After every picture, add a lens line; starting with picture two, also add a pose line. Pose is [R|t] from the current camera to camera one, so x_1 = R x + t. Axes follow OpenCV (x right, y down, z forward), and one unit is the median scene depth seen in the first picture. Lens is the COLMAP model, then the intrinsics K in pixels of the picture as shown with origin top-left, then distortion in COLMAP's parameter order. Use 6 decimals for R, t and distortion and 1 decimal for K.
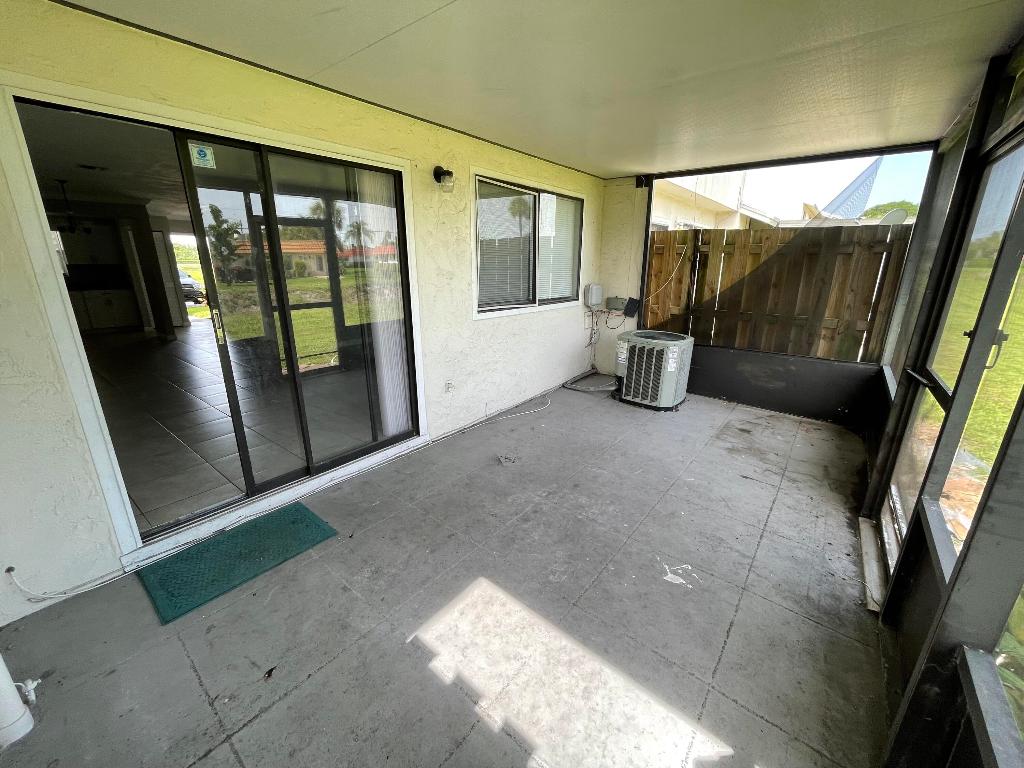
lens RADIAL K [[412.7, 0, 512.2], [0, 412.7, 384.1], [0, 0, 1]] dist [-0.003872, -0.000444]
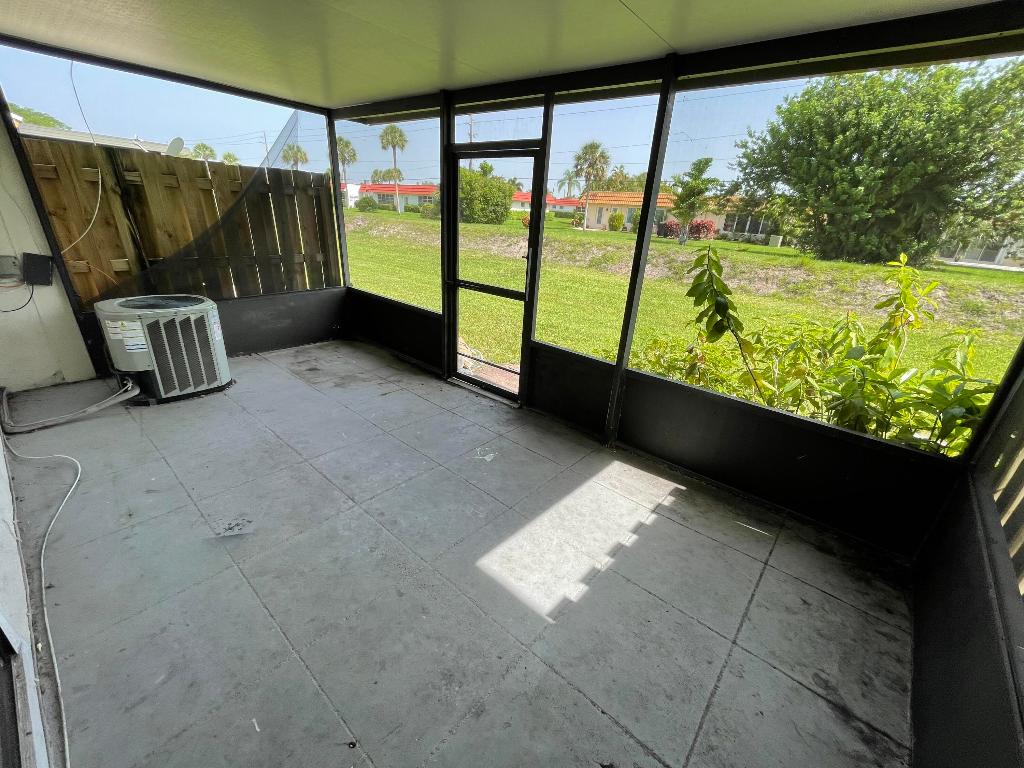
lens RADIAL K [[412.7, 0, 513.5], [0, 412.7, 382.9], [0, 0, 1]] dist [-0.003872, -0.000444]
pose [[0.030390, -0.390276, 0.920196, -0.399504], [0.227169, 0.899226, 0.373880, -0.130615], [-0.973381, 0.197678, 0.115986, 0.355190]]
